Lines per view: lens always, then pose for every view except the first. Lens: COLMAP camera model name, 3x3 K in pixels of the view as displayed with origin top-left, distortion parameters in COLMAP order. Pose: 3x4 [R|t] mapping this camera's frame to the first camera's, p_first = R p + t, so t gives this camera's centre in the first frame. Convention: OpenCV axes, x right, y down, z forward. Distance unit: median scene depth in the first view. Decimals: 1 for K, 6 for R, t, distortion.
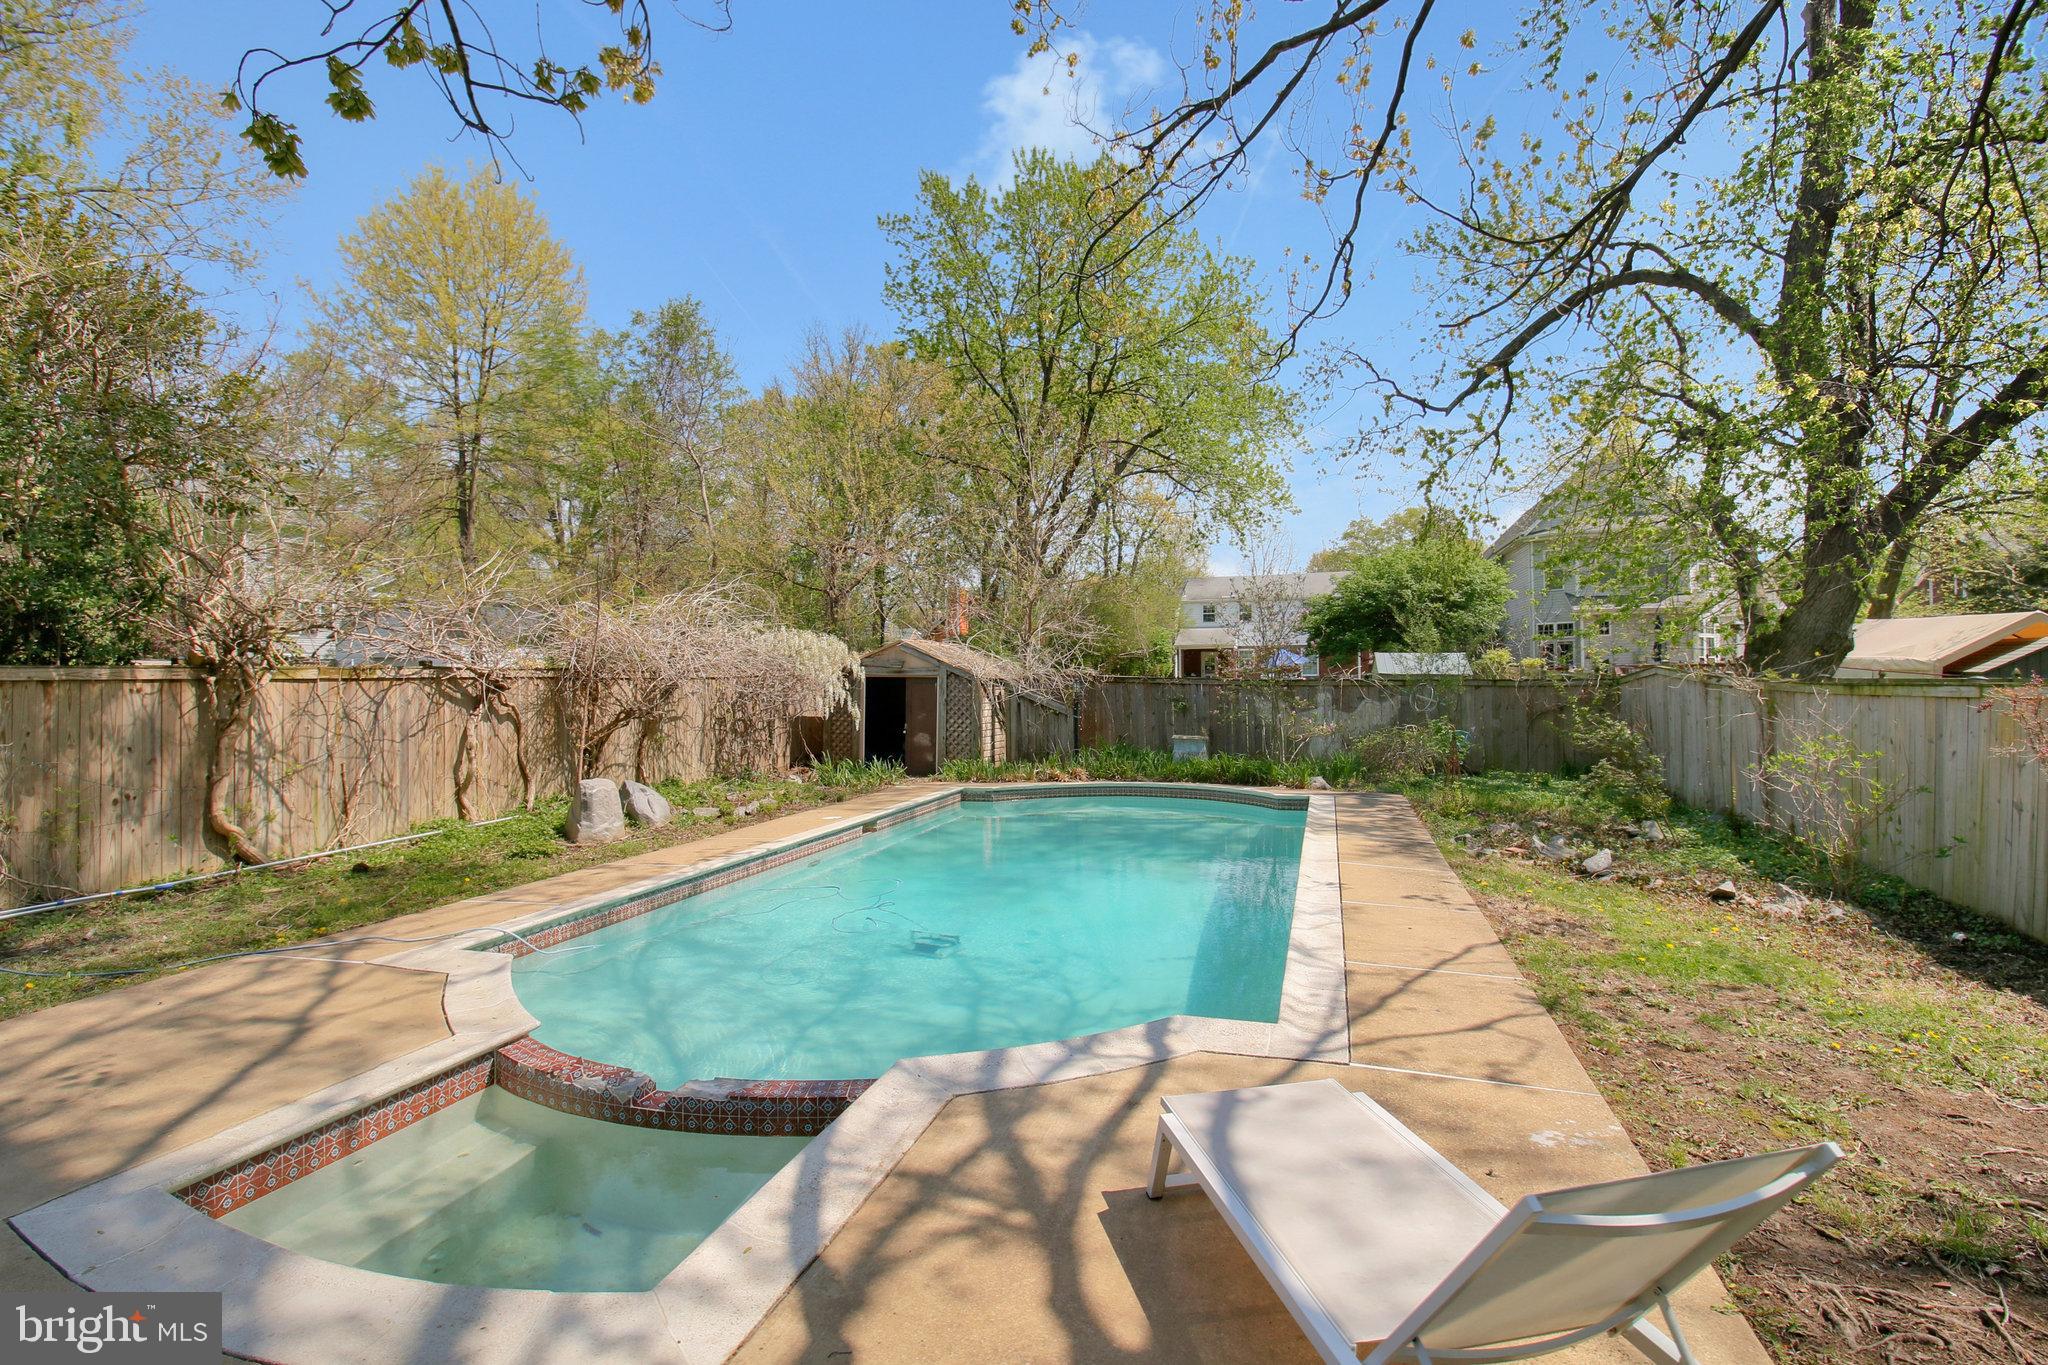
lens RADIAL K [[964.2, 0, 1036.6], [0, 964.2, 671.5], [0, 0, 1]] dist [-0.012951, -0.002981]
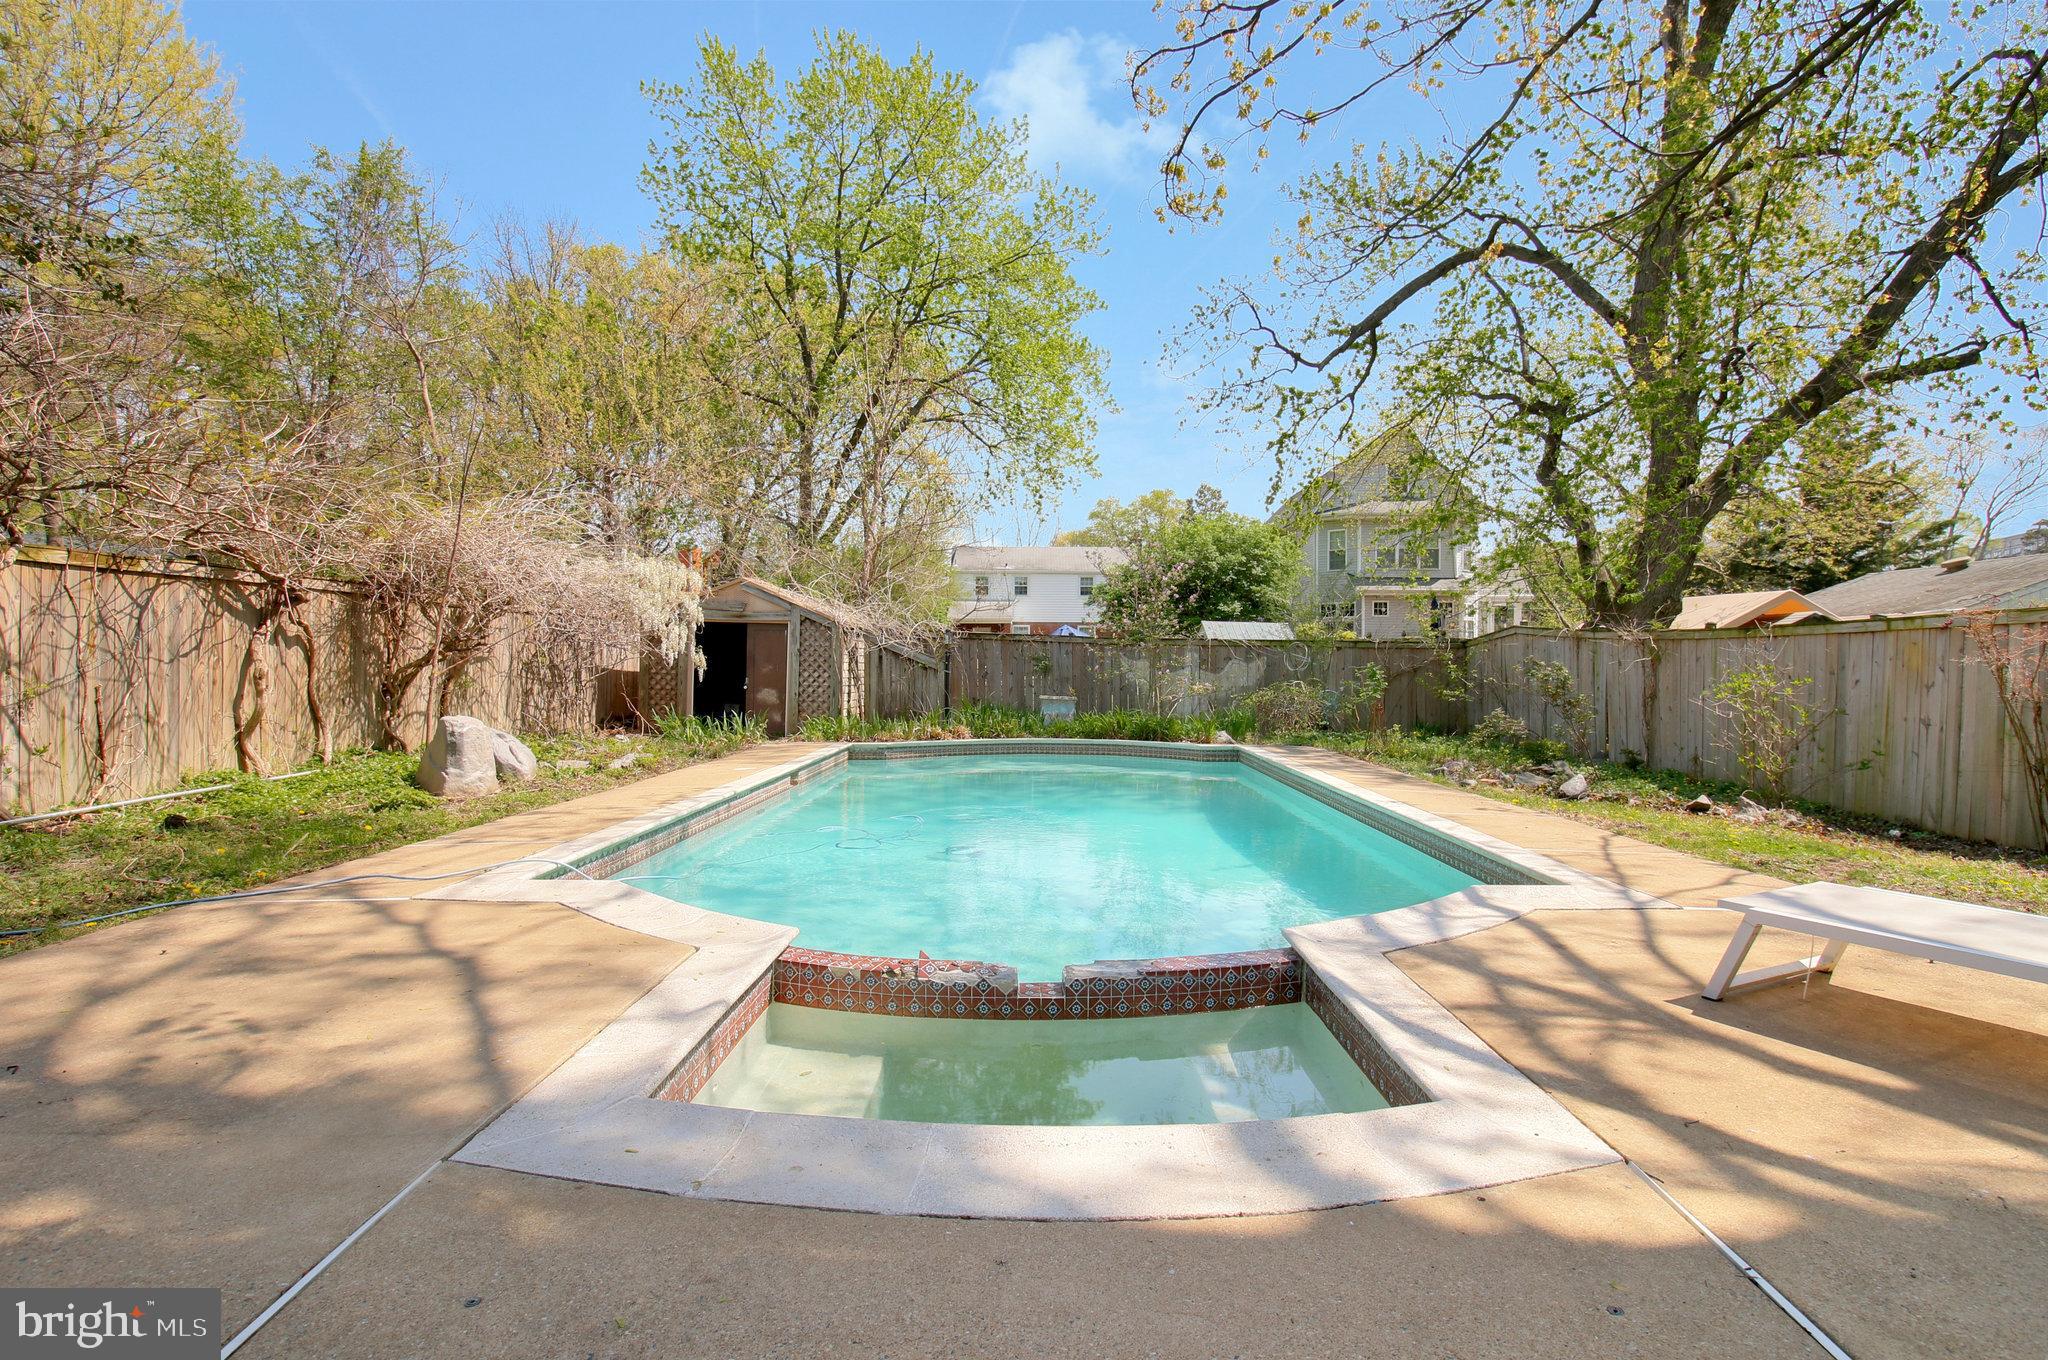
lens RADIAL K [[1062.2, 0, 1041.1], [0, 1062.2, 685.5], [0, 0, 1]] dist [0.001438, -0.009111]
pose [[0.960059, 0.010438, 0.279602, -0.169403], [-0.017315, 0.999605, 0.022137, 0.041029], [-0.279261, -0.026094, 0.959861, 0.028987]]
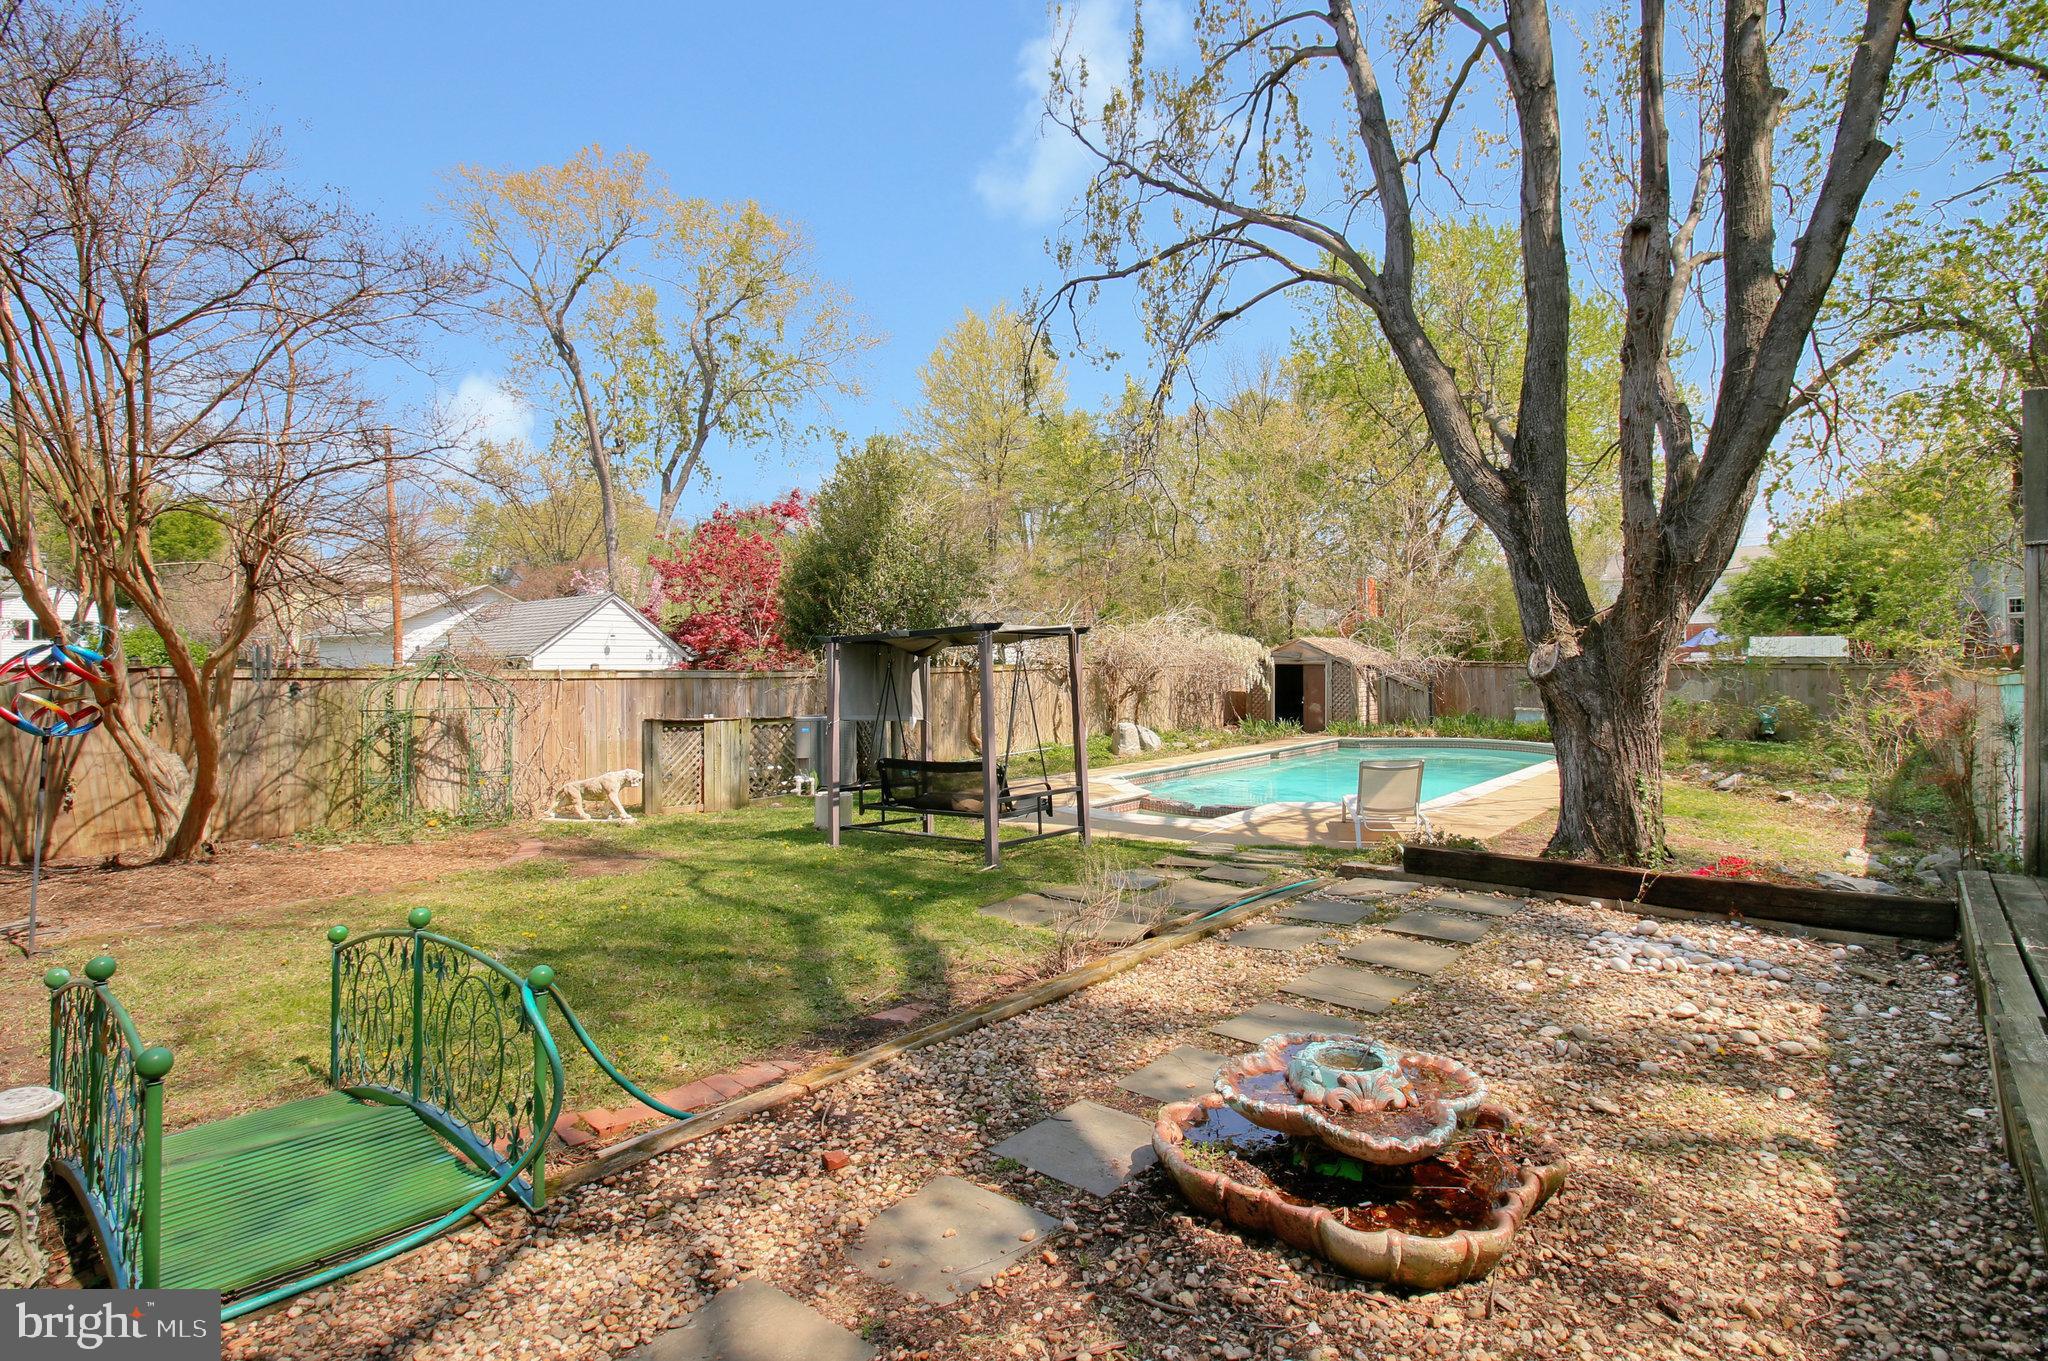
lens RADIAL K [[964.2, 0, 1028.7], [0, 964.2, 662.3], [0, 0, 1]] dist [-0.012951, -0.002981]
pose [[0.906322, -0.006850, -0.422533, 0.113678], [0.012488, 0.999866, 0.010578, -0.019596], [0.422404, -0.014864, 0.906286, -0.538487]]
